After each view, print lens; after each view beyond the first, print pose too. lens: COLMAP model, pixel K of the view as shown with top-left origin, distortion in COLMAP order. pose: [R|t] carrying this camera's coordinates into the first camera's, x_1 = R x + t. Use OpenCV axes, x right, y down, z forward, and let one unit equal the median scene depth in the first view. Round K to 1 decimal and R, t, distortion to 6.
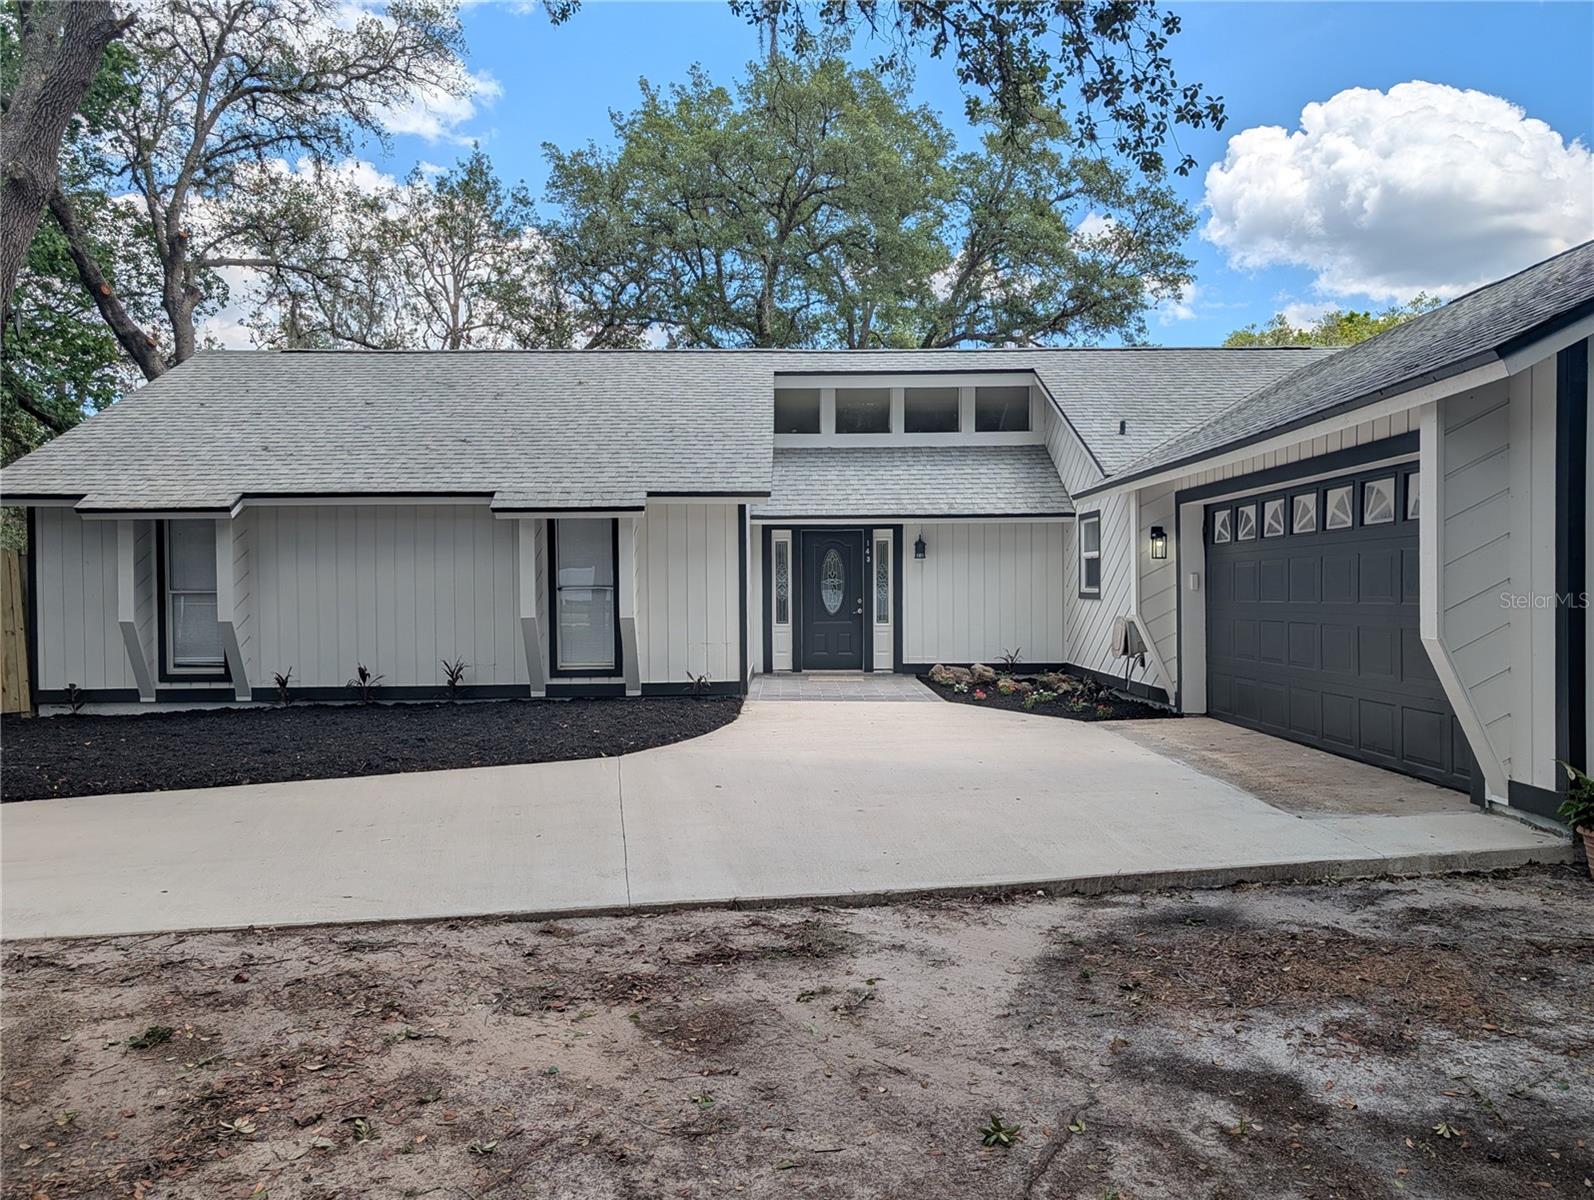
lens RADIAL K [[1141.5, 0, 800.9], [0, 1141.5, 612.9], [0, 0, 1]] dist [0.010974, -0.001786]
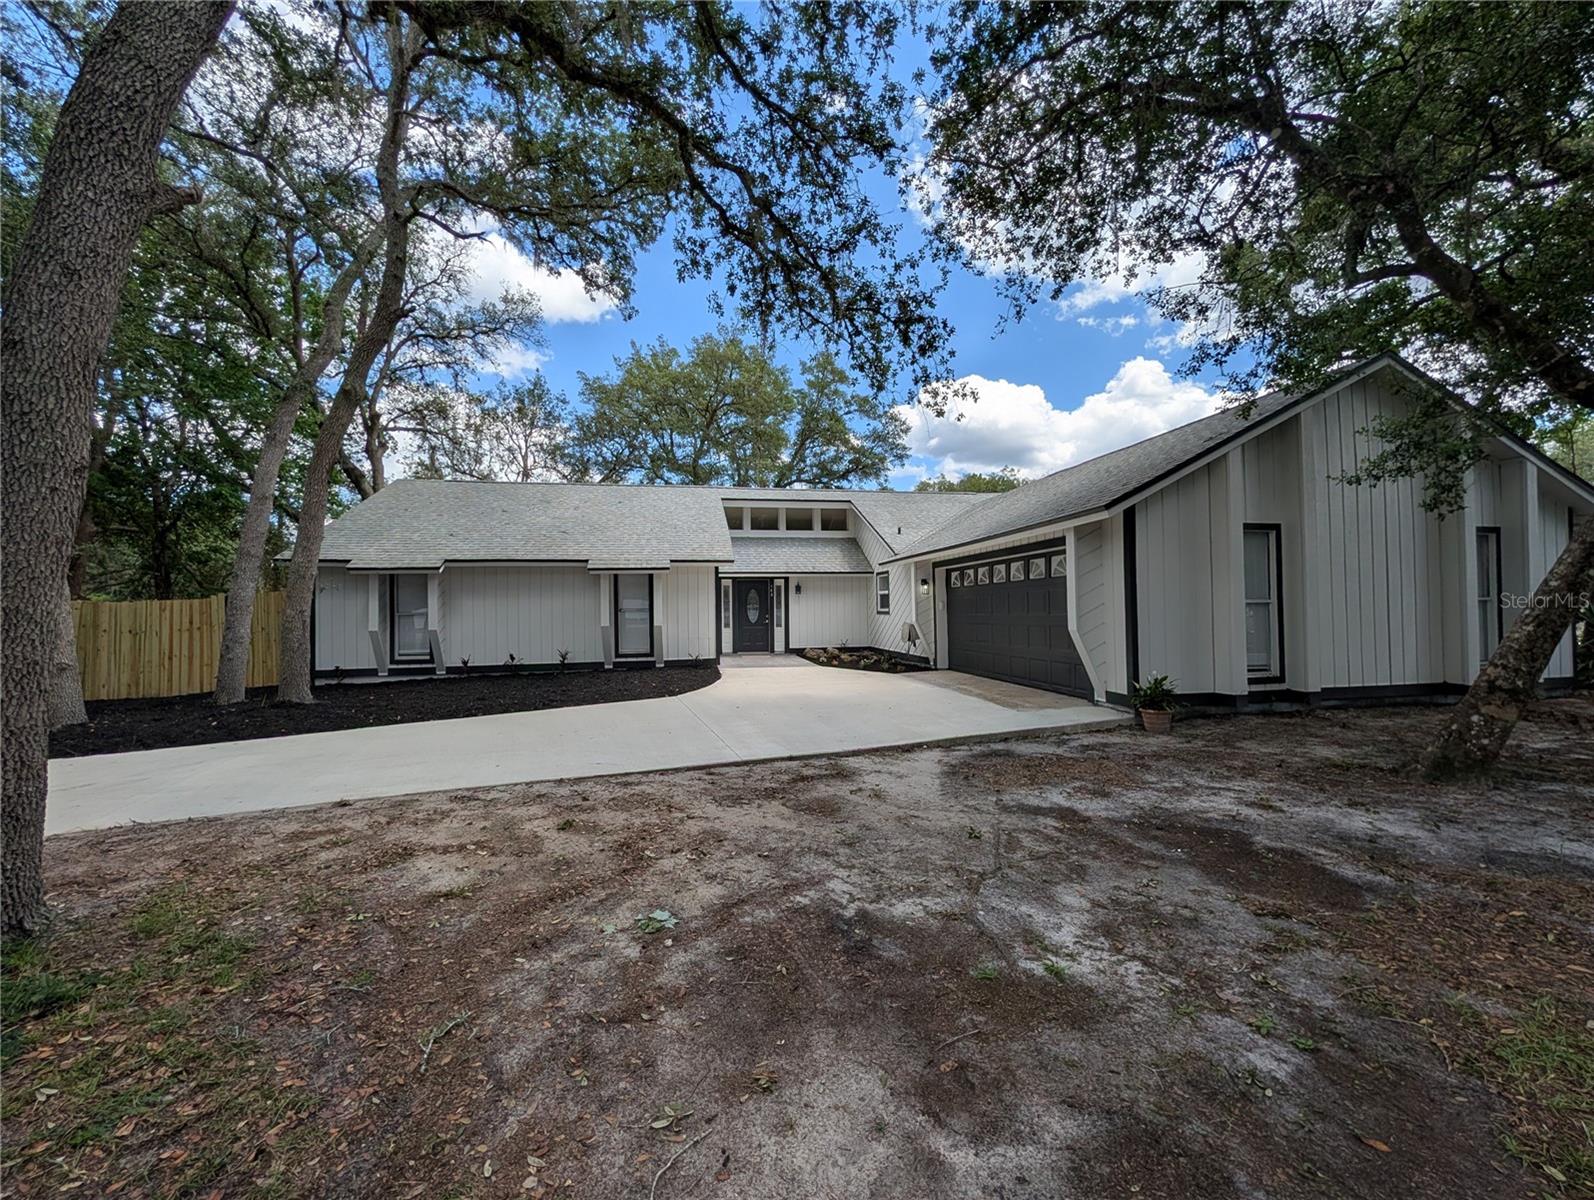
lens RADIAL K [[611.2, 0, 797.0], [0, 611.2, 600.0], [0, 0, 1]] dist [-0.001381, 0.000068]
pose [[0.985444, -0.003443, 0.169968, -0.089786], [0.010008, 0.999236, -0.037786, 0.002063], [-0.169708, 0.038938, 0.984725, -0.048090]]
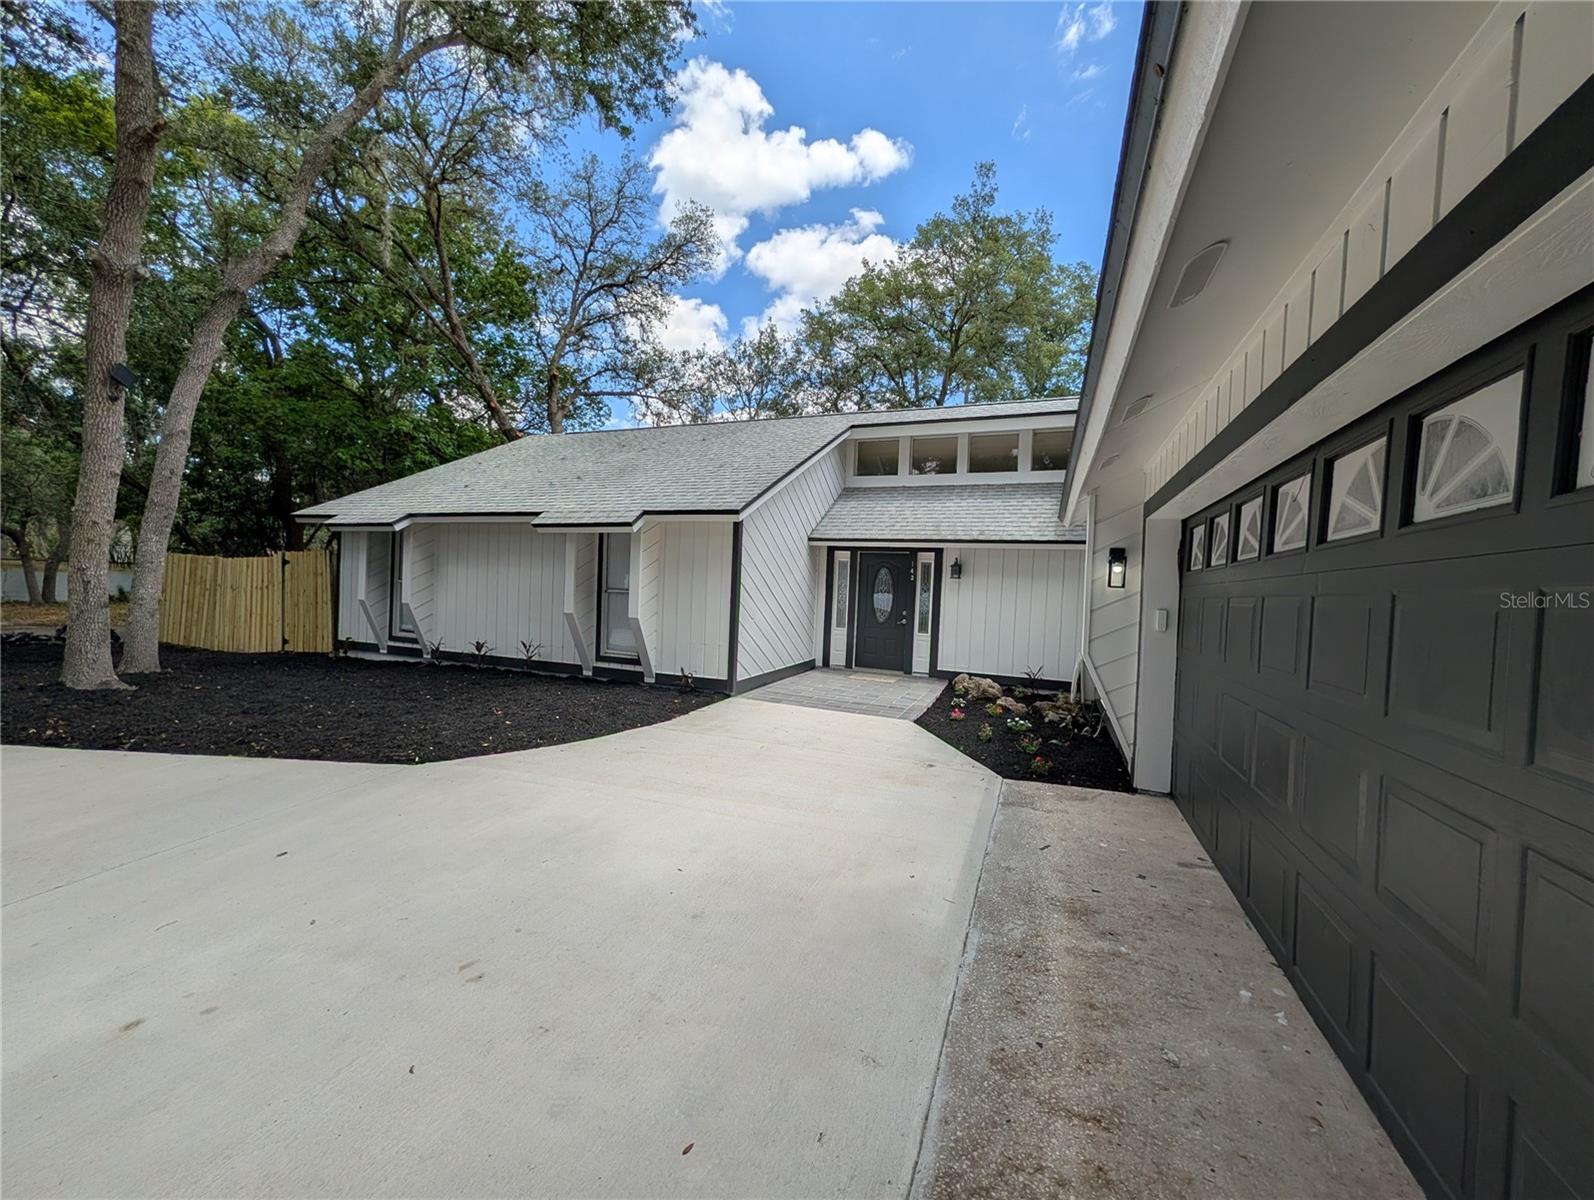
lens RADIAL K [[611.2, 0, 797.0], [0, 611.2, 600.0], [0, 0, 1]] dist [-0.001381, 0.000068]
pose [[0.919603, 0.051679, -0.389436, 0.230163], [-0.053840, 0.998535, 0.005371, -0.024771], [0.389143, 0.016027, 0.921038, 0.439040]]
